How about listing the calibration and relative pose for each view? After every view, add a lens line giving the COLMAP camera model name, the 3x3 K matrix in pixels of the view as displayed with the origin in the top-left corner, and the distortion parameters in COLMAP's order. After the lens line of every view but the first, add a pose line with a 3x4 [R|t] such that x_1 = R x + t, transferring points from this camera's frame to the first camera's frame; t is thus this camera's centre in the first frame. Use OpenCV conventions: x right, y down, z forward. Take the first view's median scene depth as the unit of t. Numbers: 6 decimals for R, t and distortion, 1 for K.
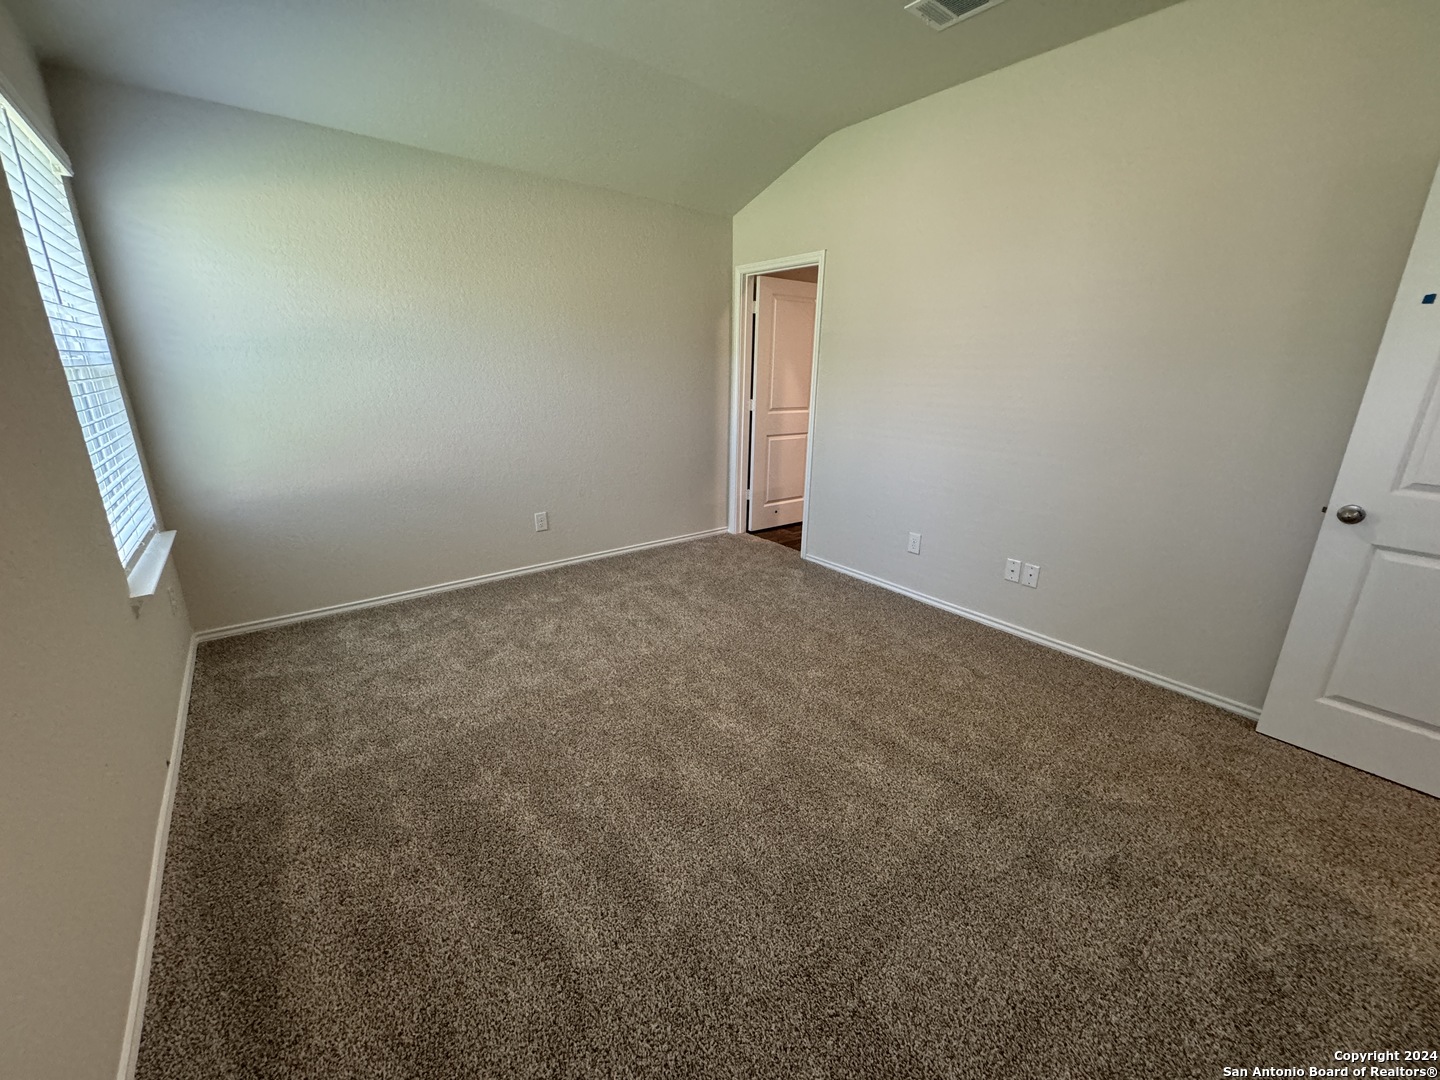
lens RADIAL K [[576.5, 0, 728.3], [0, 576.5, 544.2], [0, 0, 1]] dist [-0.001061, 0.001574]
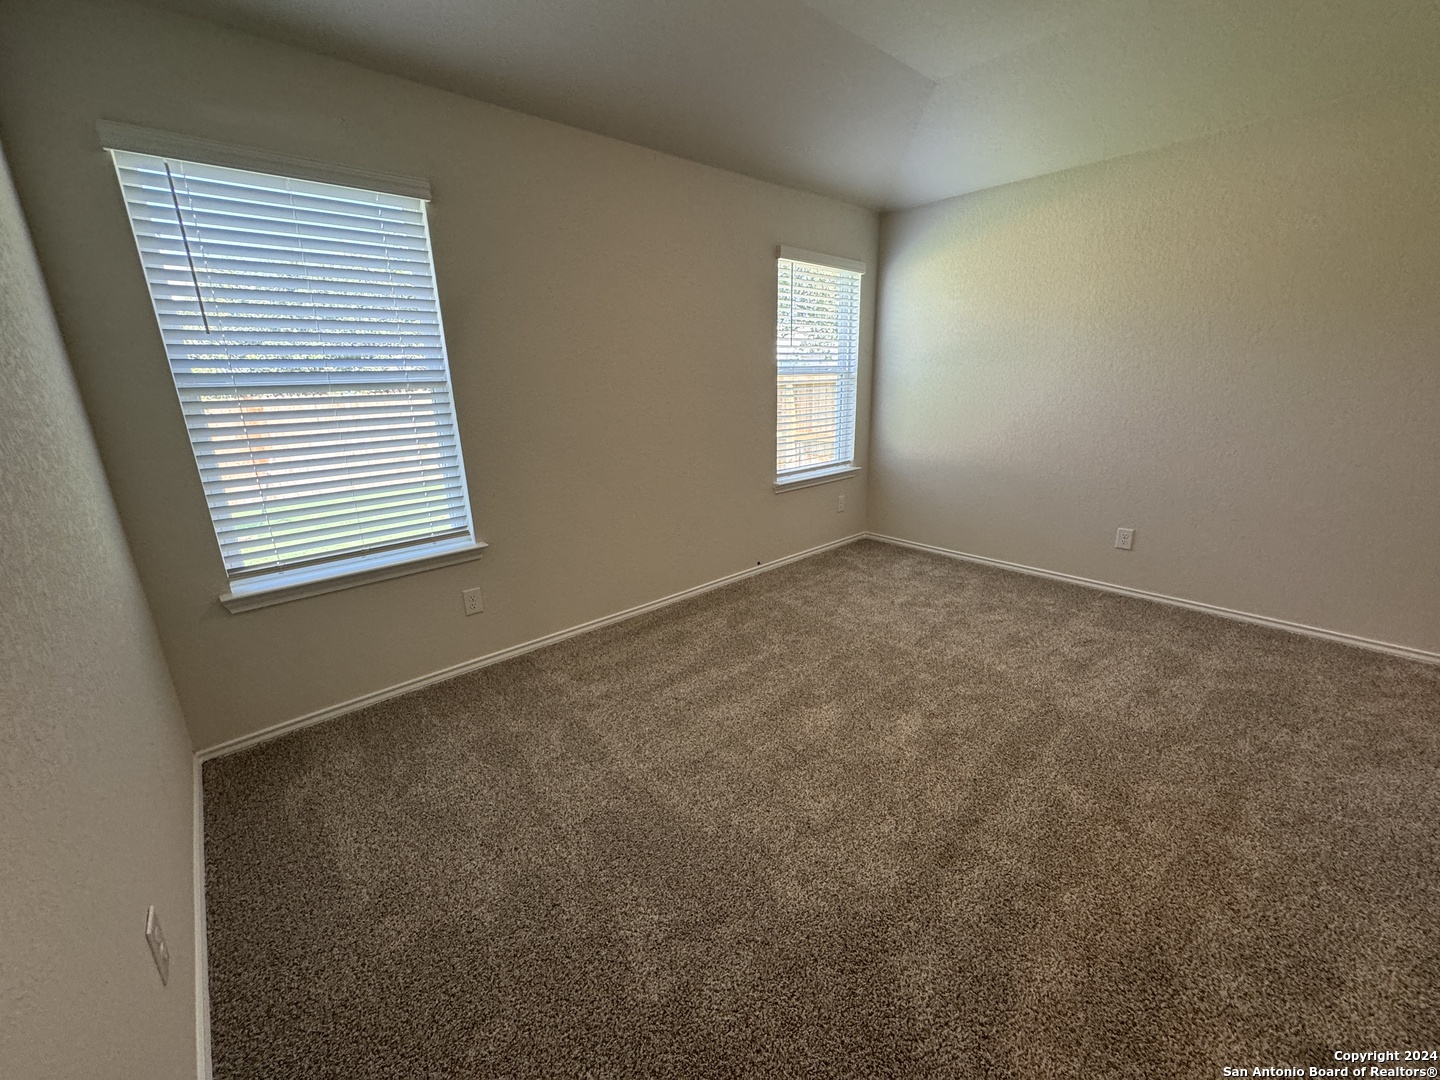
lens RADIAL K [[576.5, 0, 713.4], [0, 576.5, 534.4], [0, 0, 1]] dist [-0.001061, 0.001574]
pose [[0.046590, 0.252396, -0.966502, 0.674876], [-0.273890, 0.933700, 0.230627, -0.103031], [0.960632, 0.253970, 0.112629, 0.384147]]
